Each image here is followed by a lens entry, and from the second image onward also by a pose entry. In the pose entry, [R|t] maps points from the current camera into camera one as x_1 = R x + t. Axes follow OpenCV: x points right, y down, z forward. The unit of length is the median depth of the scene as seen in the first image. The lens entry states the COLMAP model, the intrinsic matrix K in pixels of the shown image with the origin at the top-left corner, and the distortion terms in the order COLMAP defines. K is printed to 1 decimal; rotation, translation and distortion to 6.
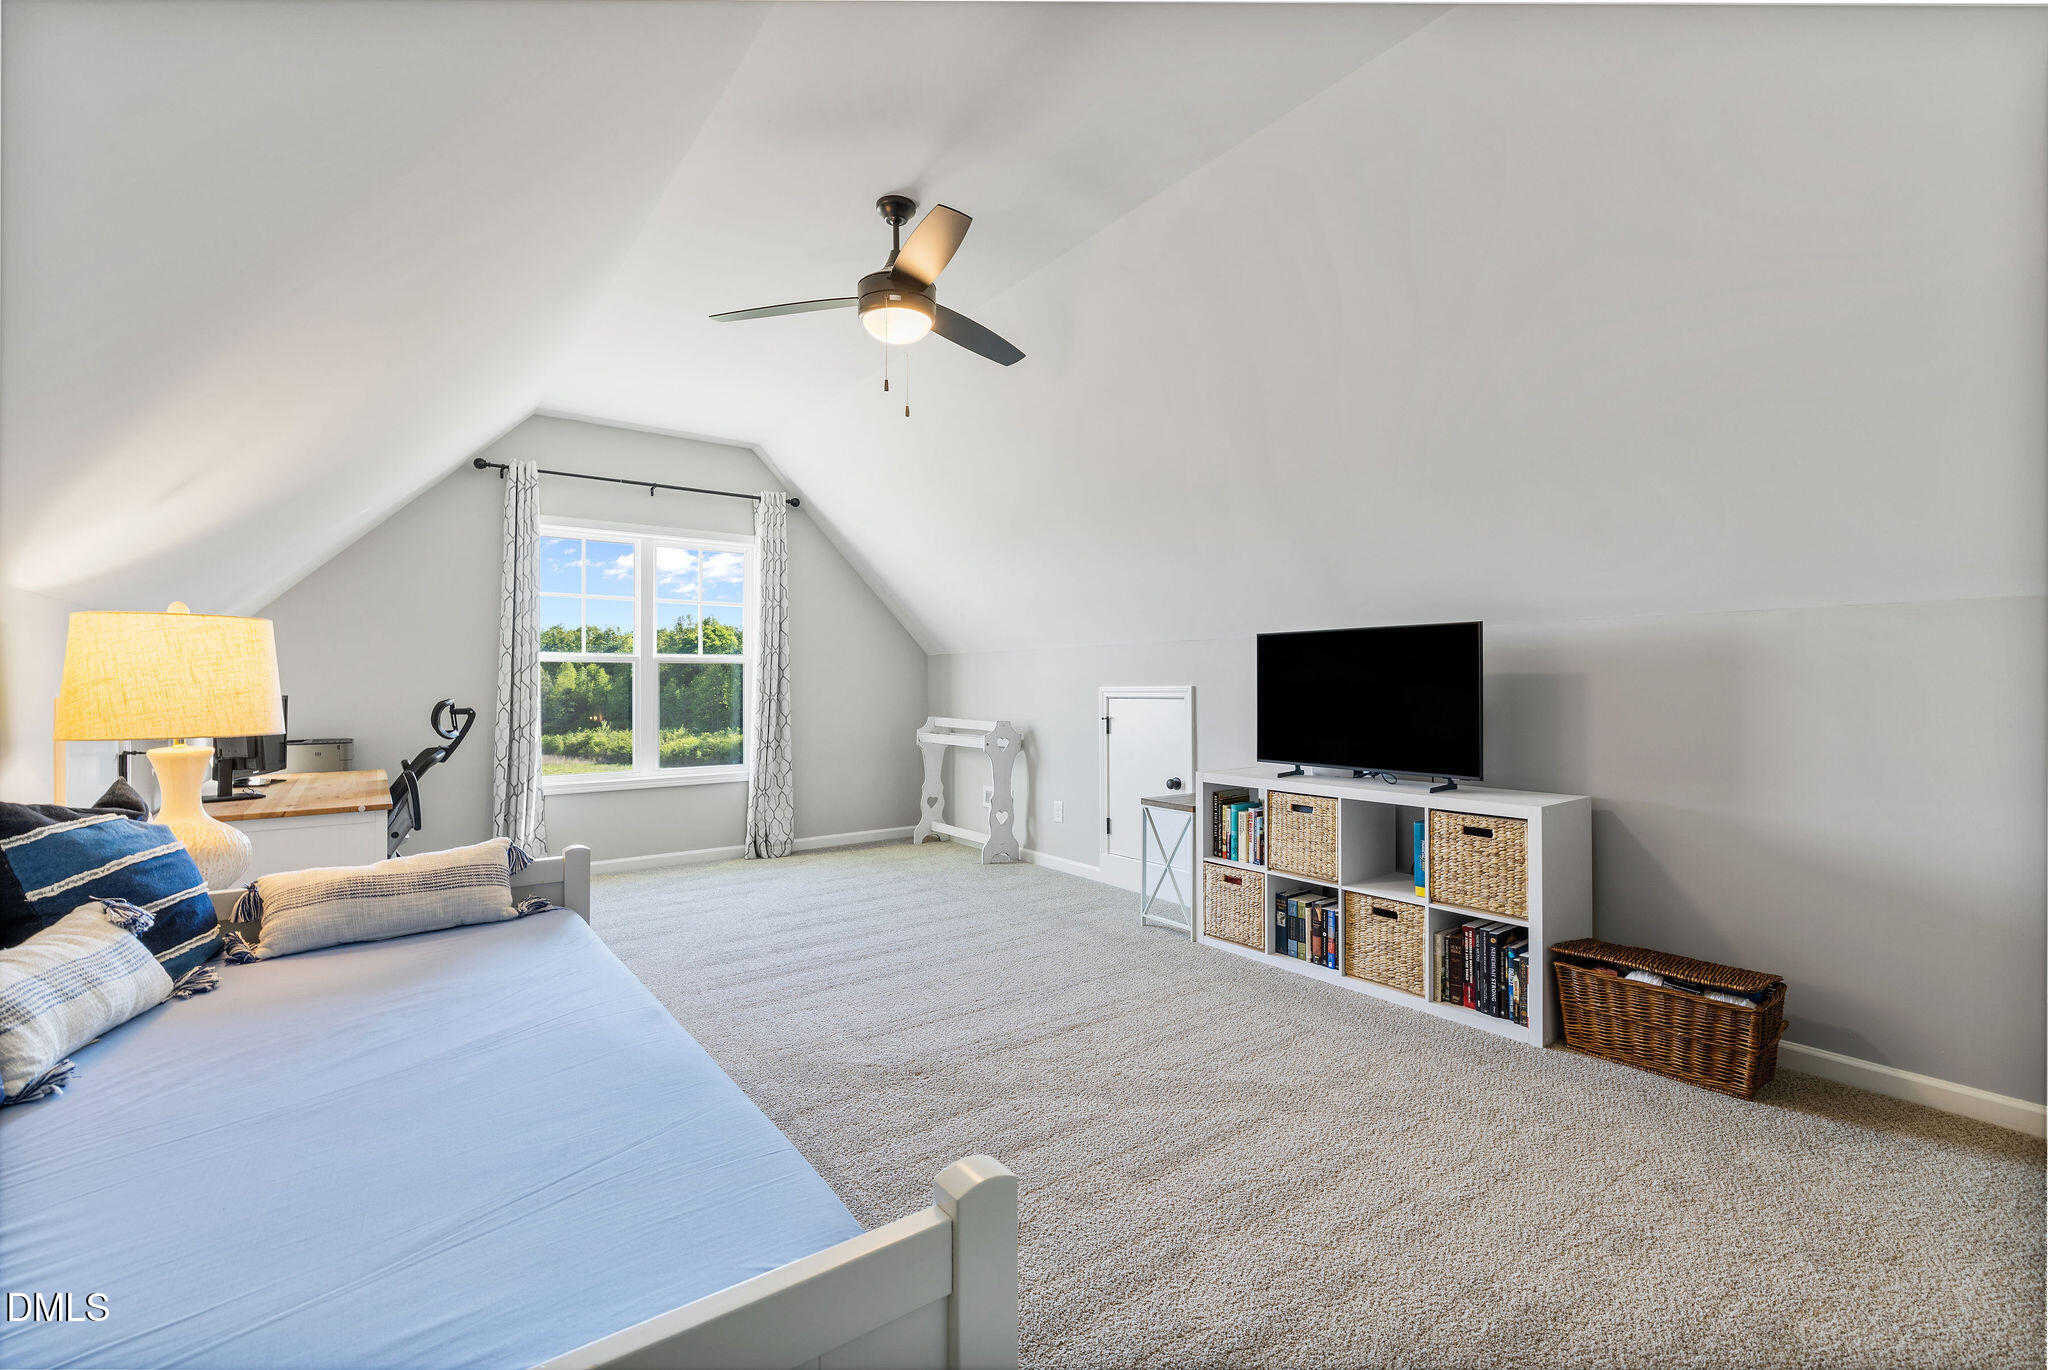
lens RADIAL K [[878.4, 0, 1023.6], [0, 878.4, 673.2], [0, 0, 1]] dist [0.001142, 0.000065]
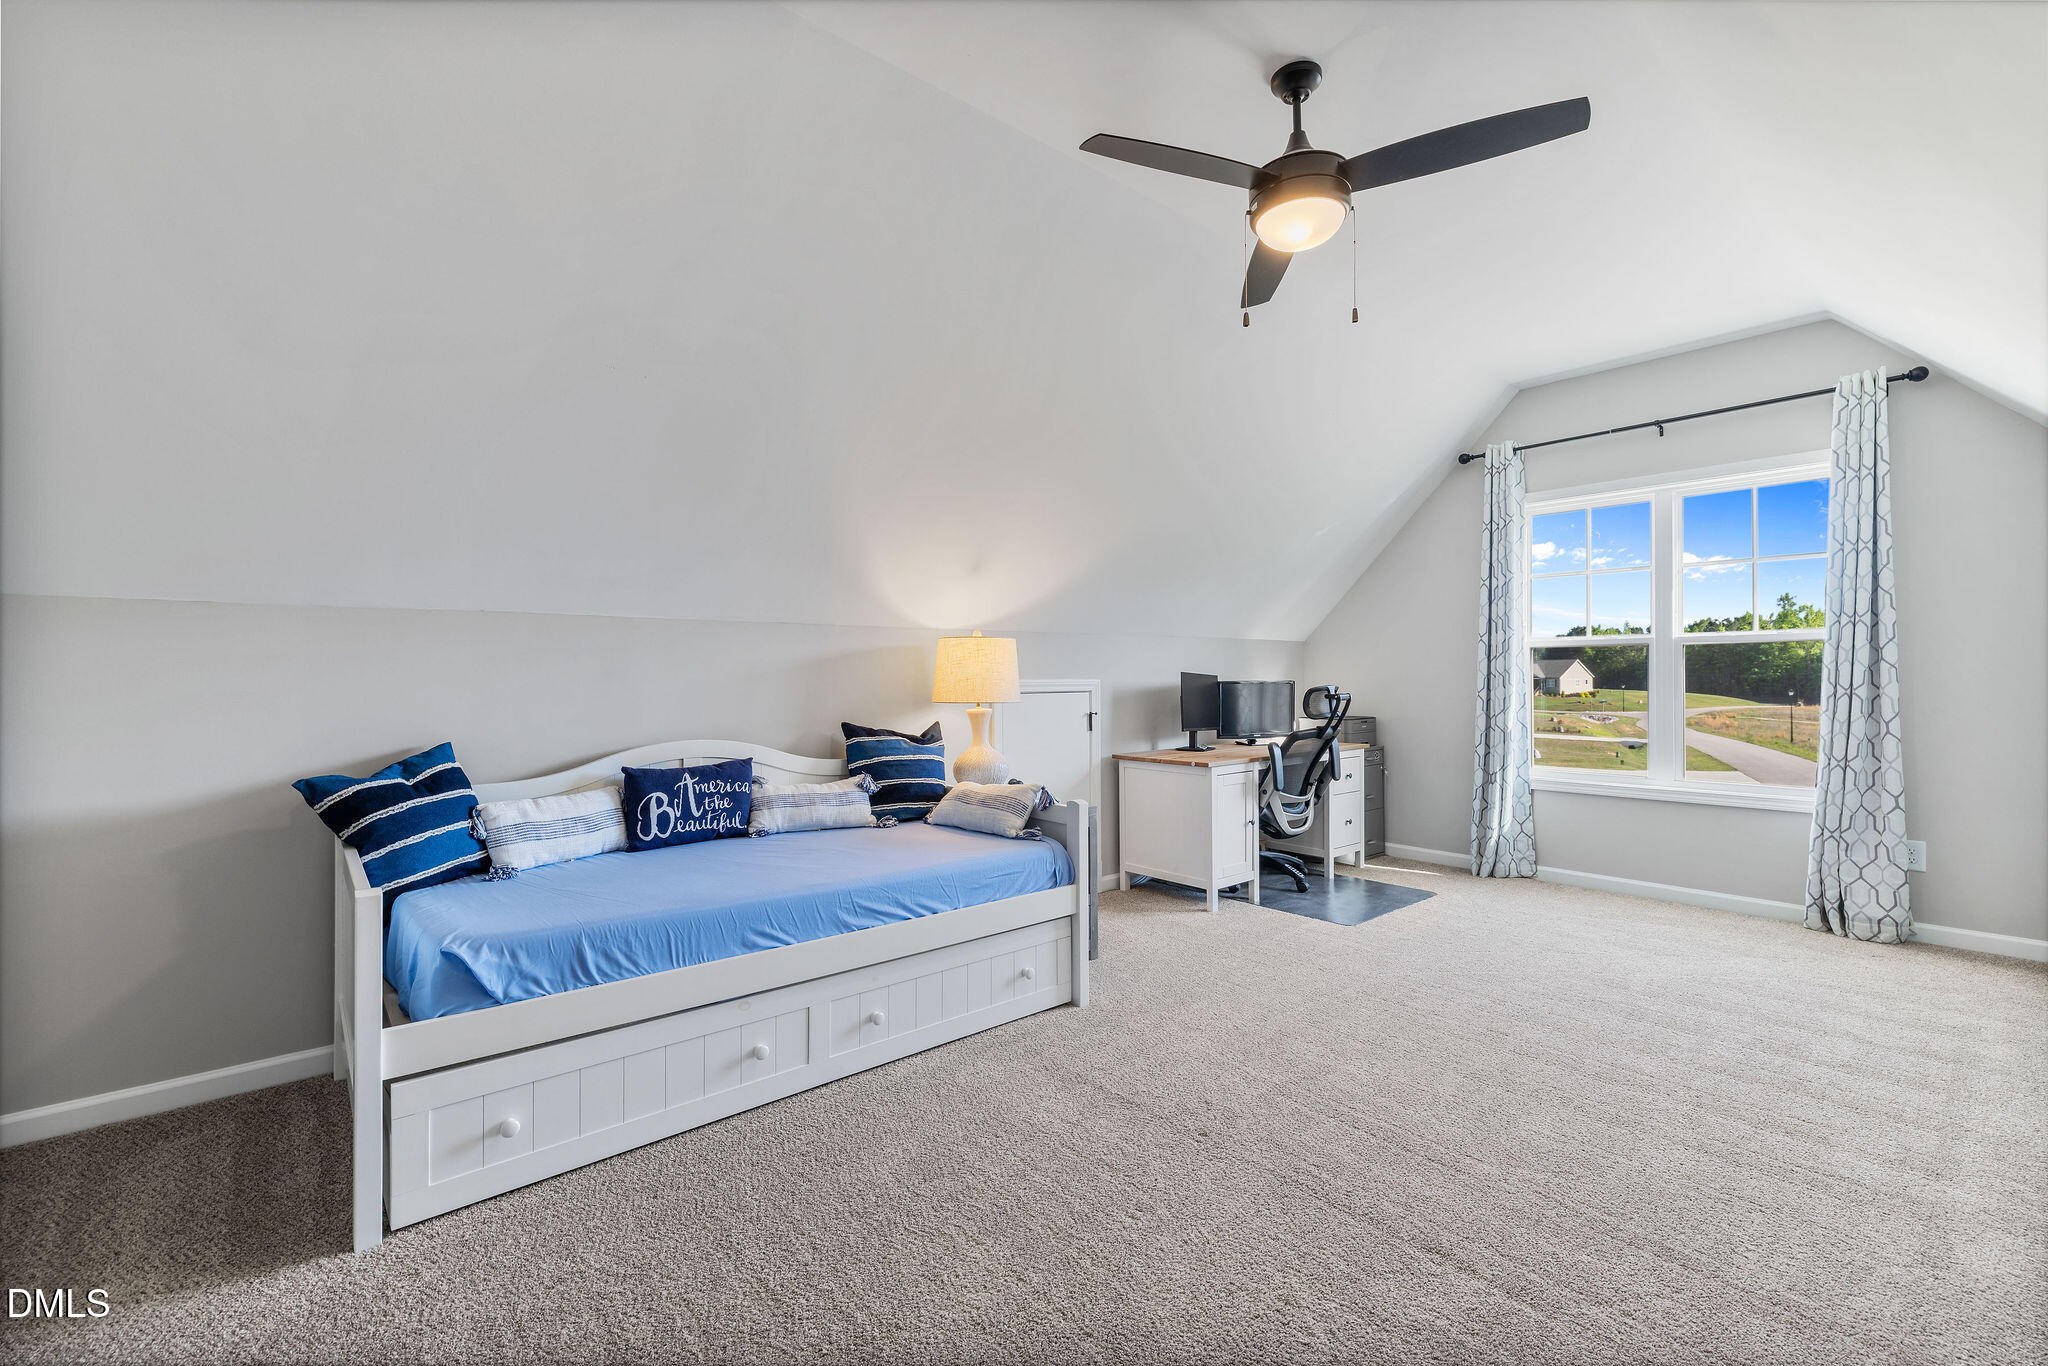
lens RADIAL K [[878.4, 0, 1023.6], [0, 878.4, 671.2], [0, 0, 1]] dist [0.001142, 0.000065]
pose [[0.073686, -0.001377, -0.997281, 0.337306], [0.016362, 0.999866, -0.000171, 0.002877], [0.997147, -0.016305, 0.073699, 0.363780]]
